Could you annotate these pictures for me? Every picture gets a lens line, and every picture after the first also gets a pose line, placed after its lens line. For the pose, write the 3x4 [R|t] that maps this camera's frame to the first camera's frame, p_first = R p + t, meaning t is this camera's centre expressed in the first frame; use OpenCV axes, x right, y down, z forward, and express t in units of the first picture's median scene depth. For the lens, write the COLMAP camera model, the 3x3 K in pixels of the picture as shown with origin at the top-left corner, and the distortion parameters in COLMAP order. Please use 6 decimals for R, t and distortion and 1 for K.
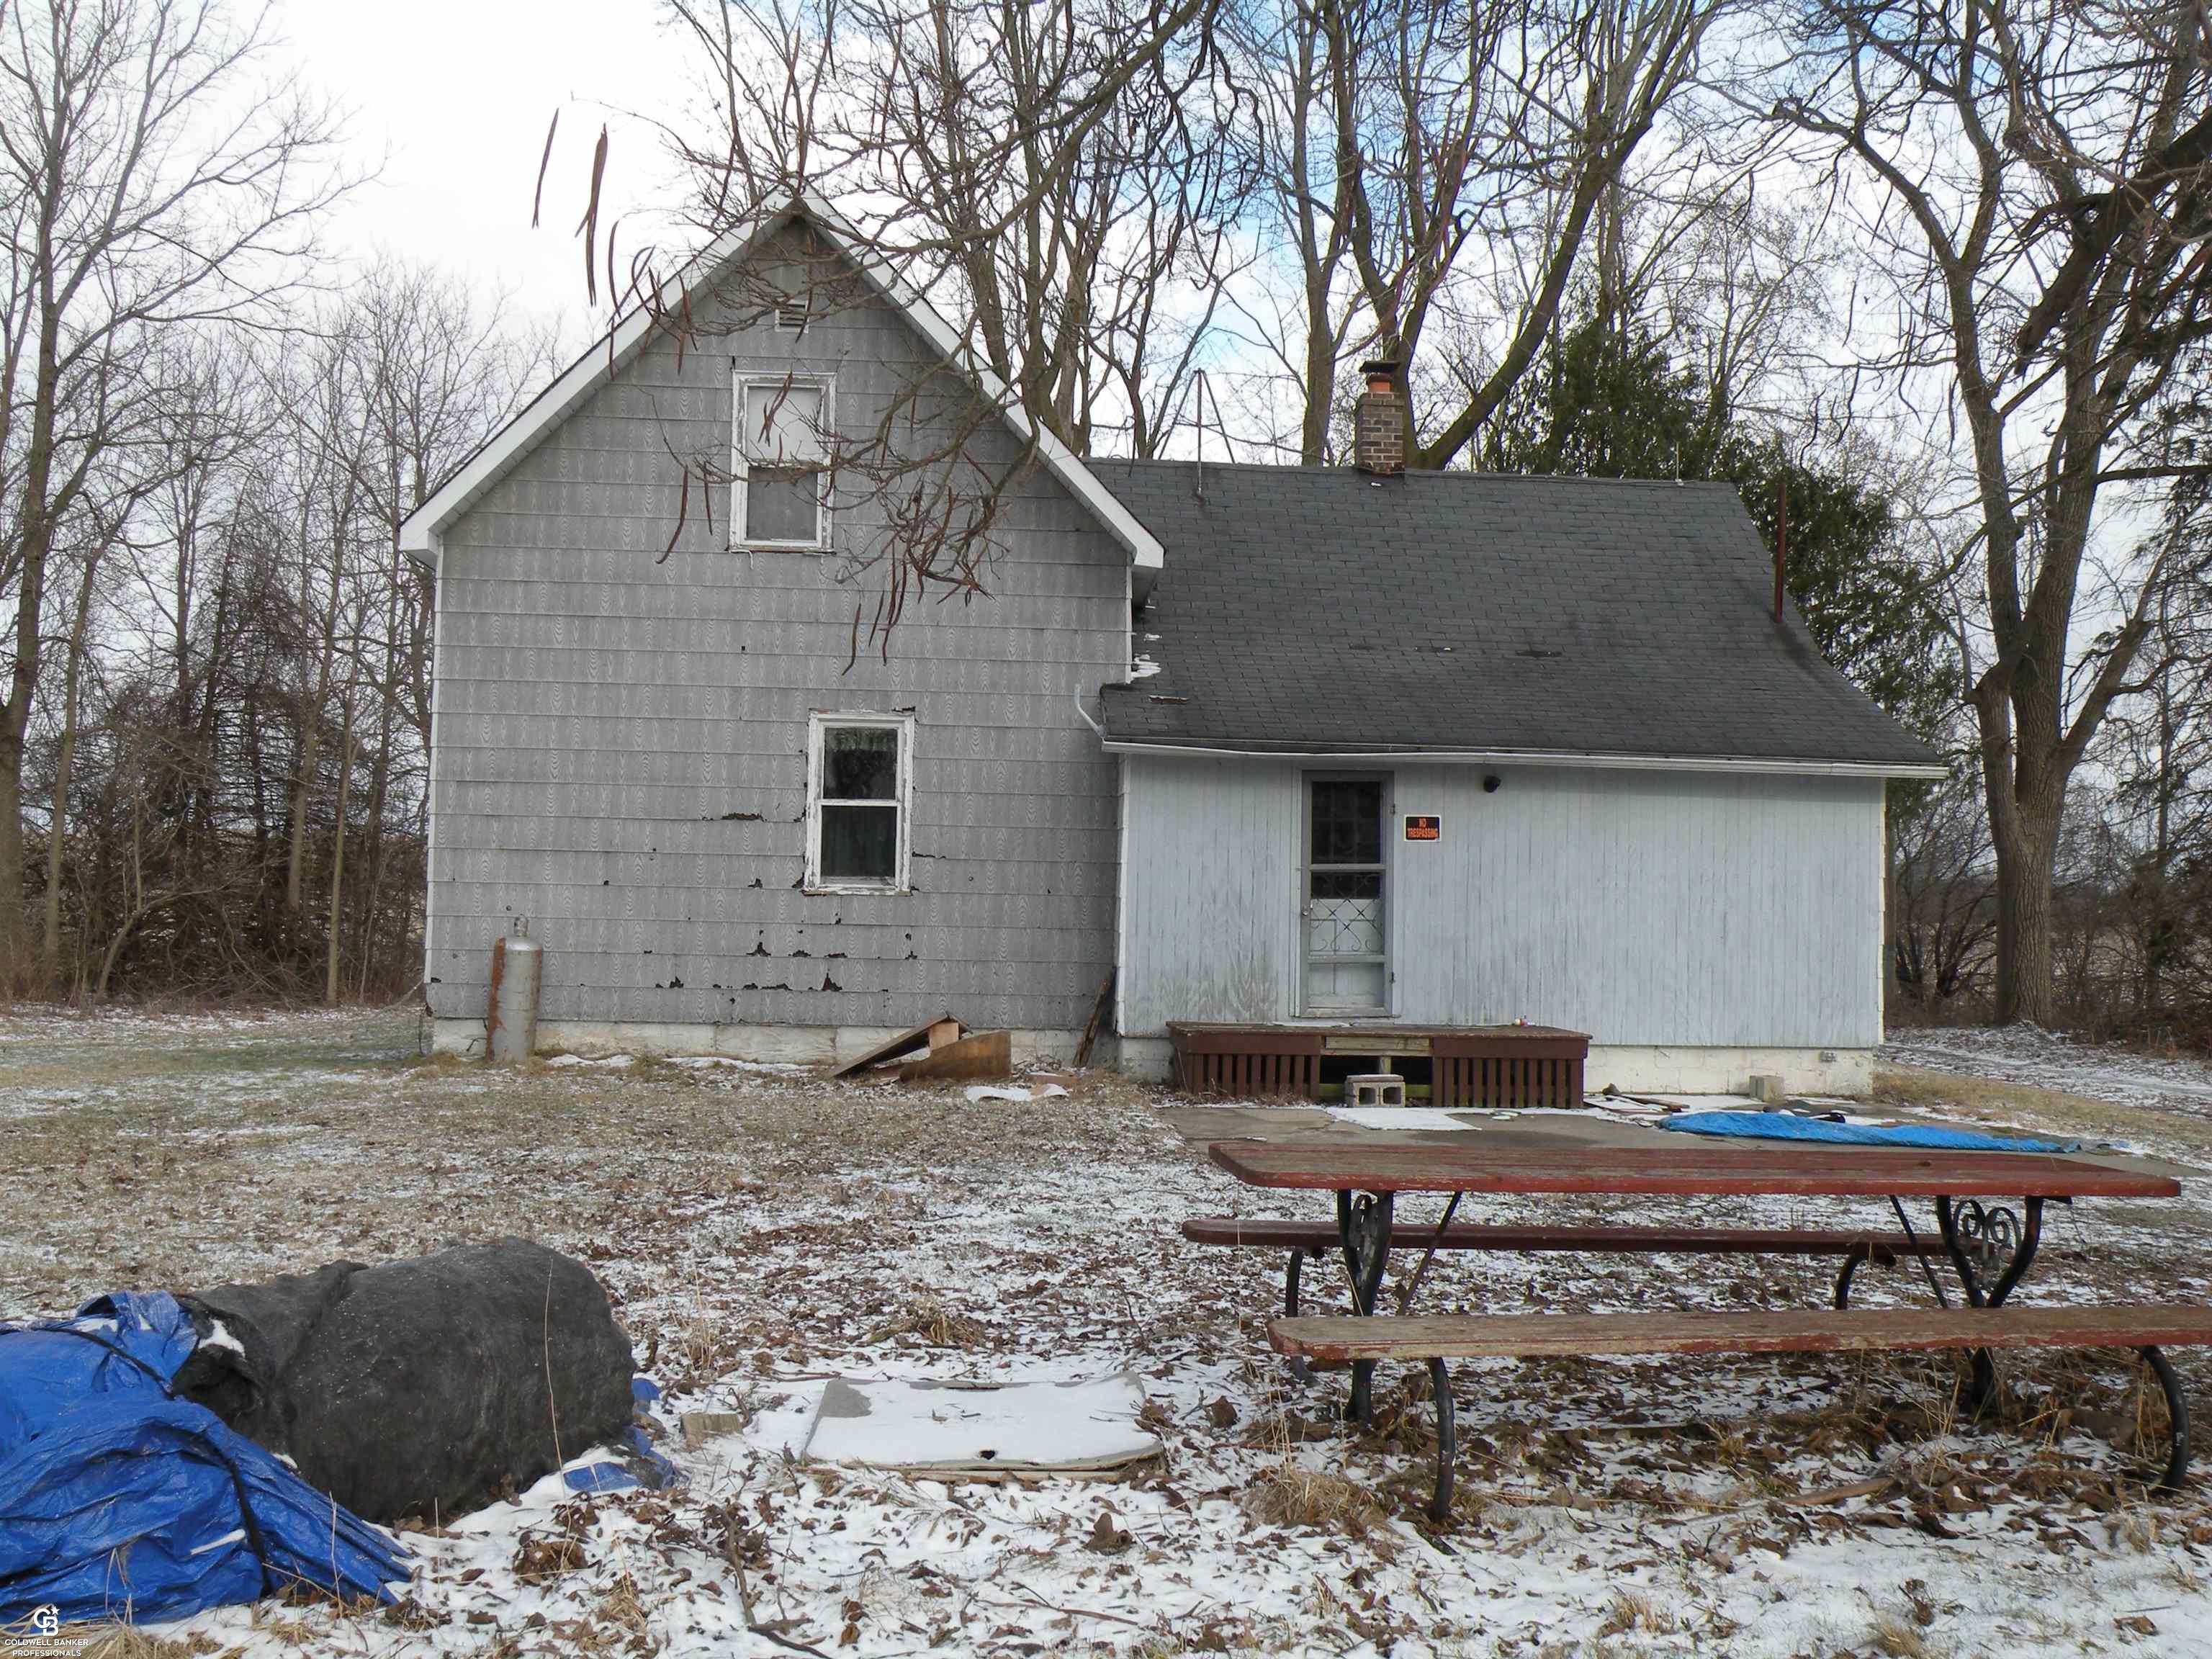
lens RADIAL K [[2137.7, 0, 1106.0], [0, 2137.7, 829.5], [0, 0, 1]] dist [-0.013115, -0.000148]
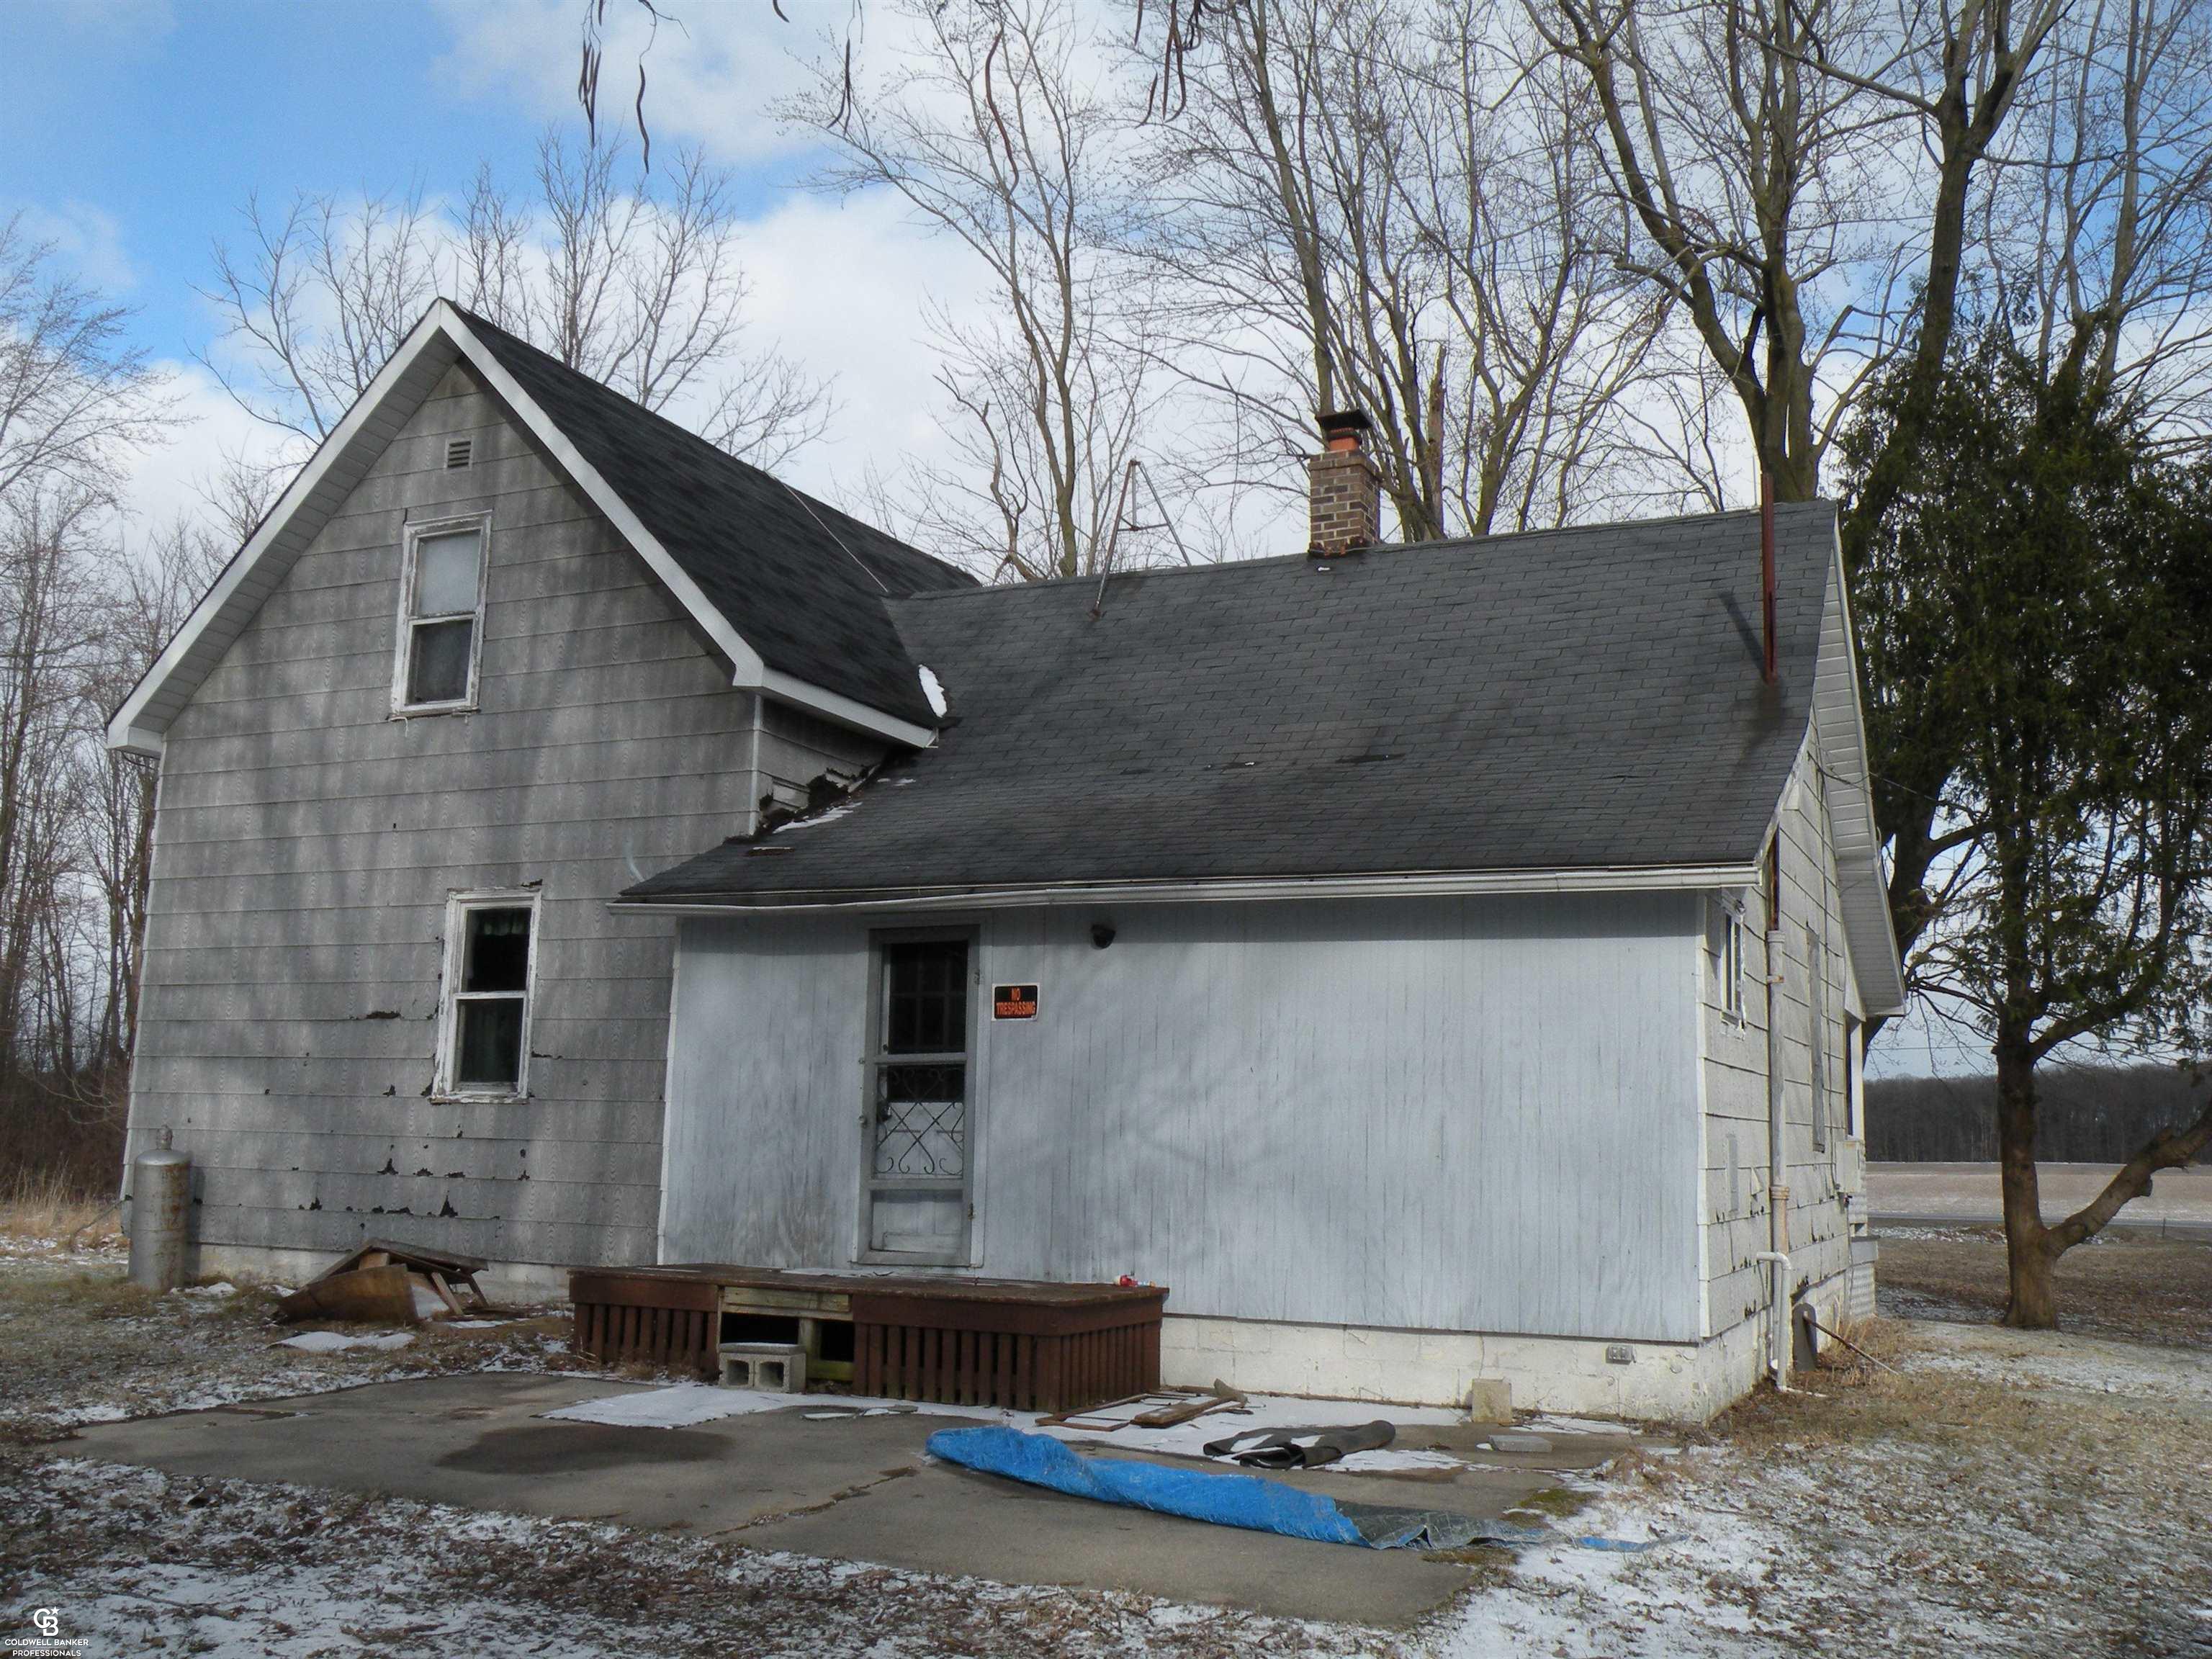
lens RADIAL K [[2137.7, 0, 1106.0], [0, 2137.7, 829.5], [0, 0, 1]] dist [-0.013115, -0.000148]
pose [[0.868113, -0.072596, -0.491028, 0.527228], [0.013109, 0.992255, -0.123525, 0.030791], [0.496193, 0.100797, 0.862341, 0.382040]]
